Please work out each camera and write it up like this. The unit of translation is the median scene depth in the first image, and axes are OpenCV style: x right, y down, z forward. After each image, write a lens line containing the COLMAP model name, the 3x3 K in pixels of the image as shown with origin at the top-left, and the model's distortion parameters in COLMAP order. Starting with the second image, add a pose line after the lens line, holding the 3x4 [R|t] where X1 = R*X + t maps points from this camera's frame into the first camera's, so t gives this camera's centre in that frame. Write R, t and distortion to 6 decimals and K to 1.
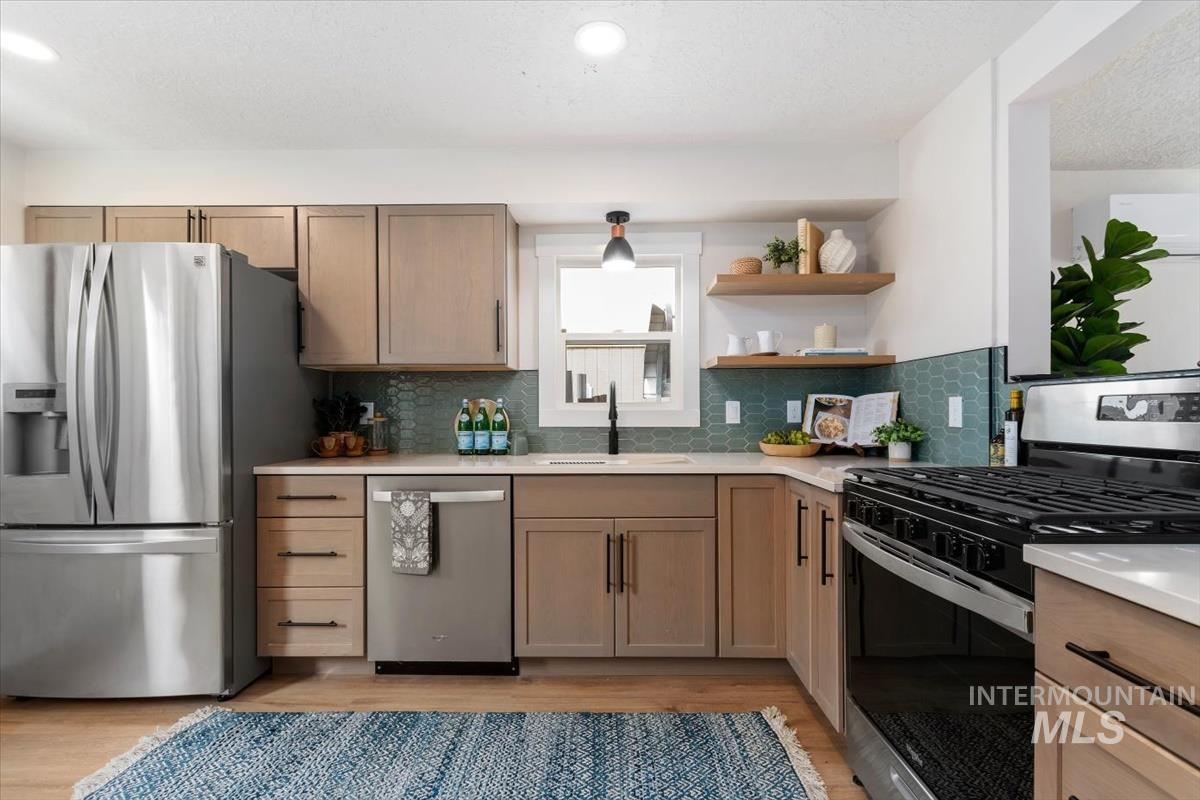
lens RADIAL K [[538.1, 0, 603.6], [0, 538.1, 412.5], [0, 0, 1]] dist [0.001035, -0.000122]
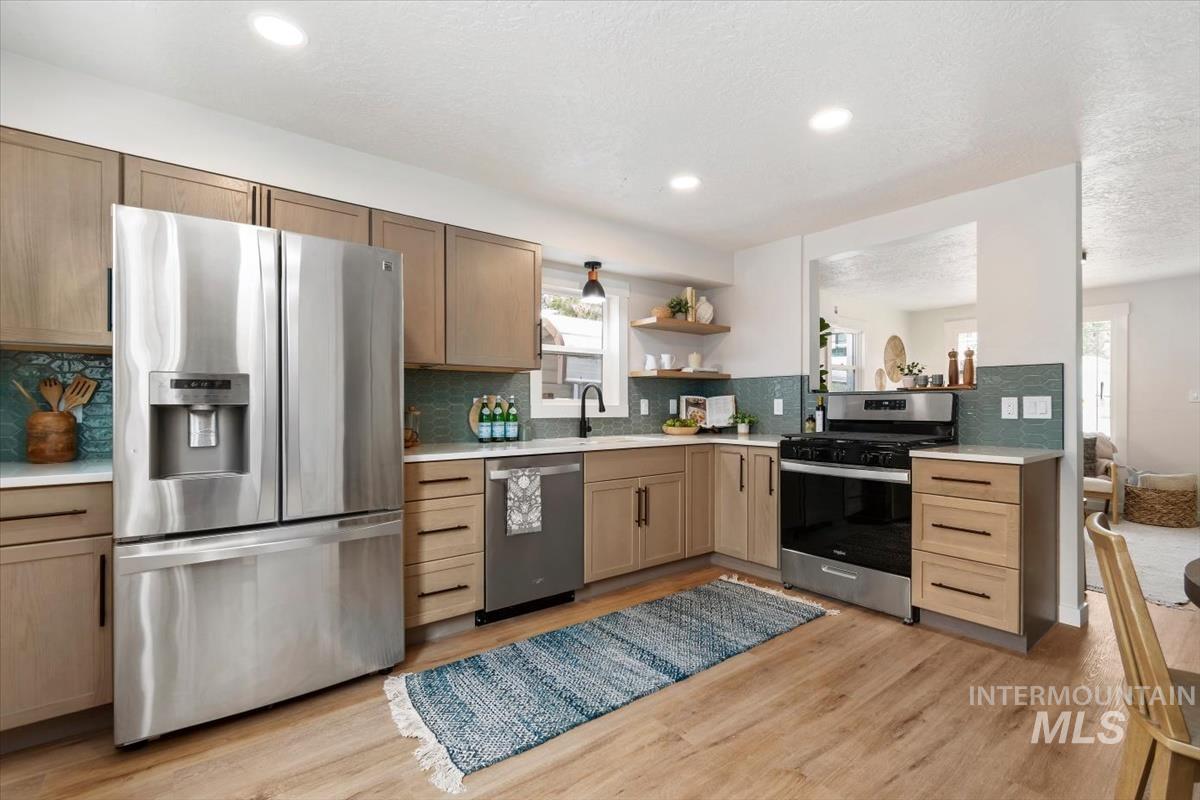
lens RADIAL K [[535.7, 0, 603.2], [0, 535.7, 407.2], [0, 0, 1]] dist [-0.000079, -0.000221]
pose [[0.778398, 0.001632, 0.627769, -0.850460], [-0.000349, 0.999998, -0.002167, 0.003720], [-0.627771, 0.001468, 0.778397, -0.087401]]
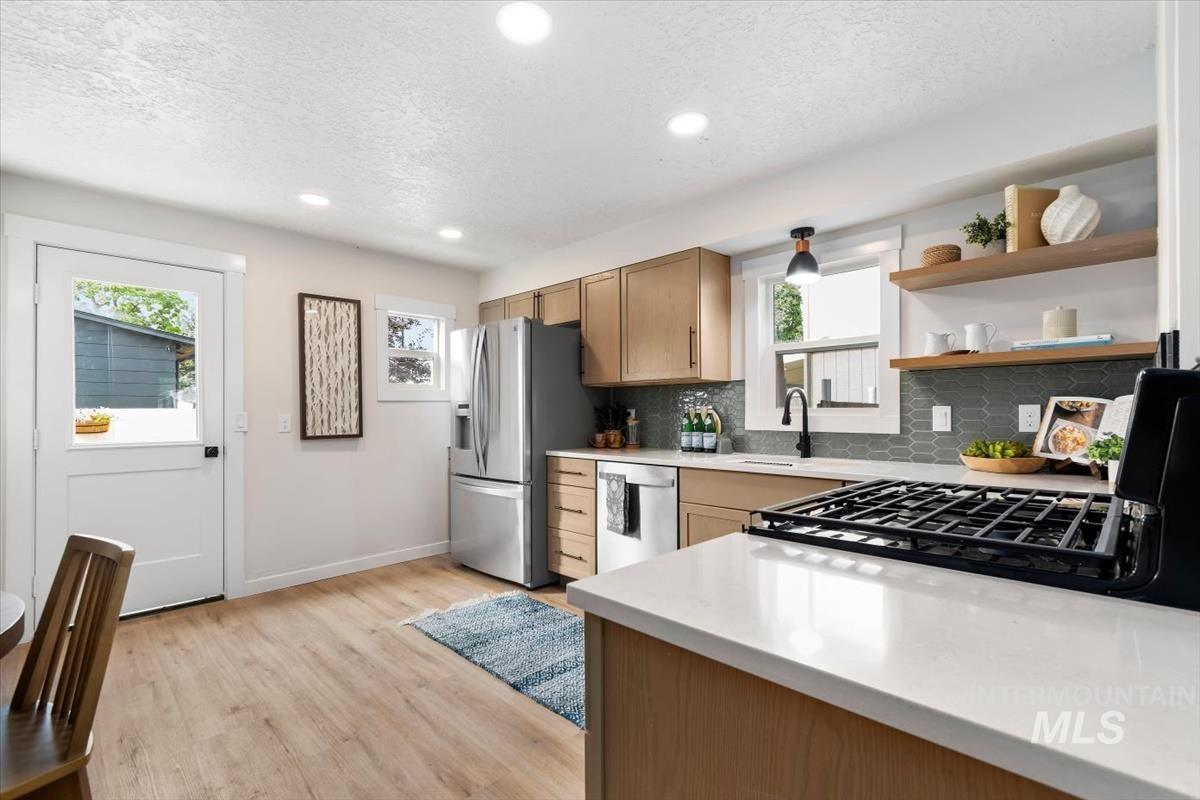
lens RADIAL K [[538.1, 0, 603.6], [0, 538.1, 412.5], [0, 0, 1]] dist [0.001035, -0.000122]
pose [[0.720250, 0.000149, -0.693715, 0.498107], [-0.001493, 0.999998, -0.001335, -0.009086], [0.693713, 0.001997, 0.720249, -0.028987]]
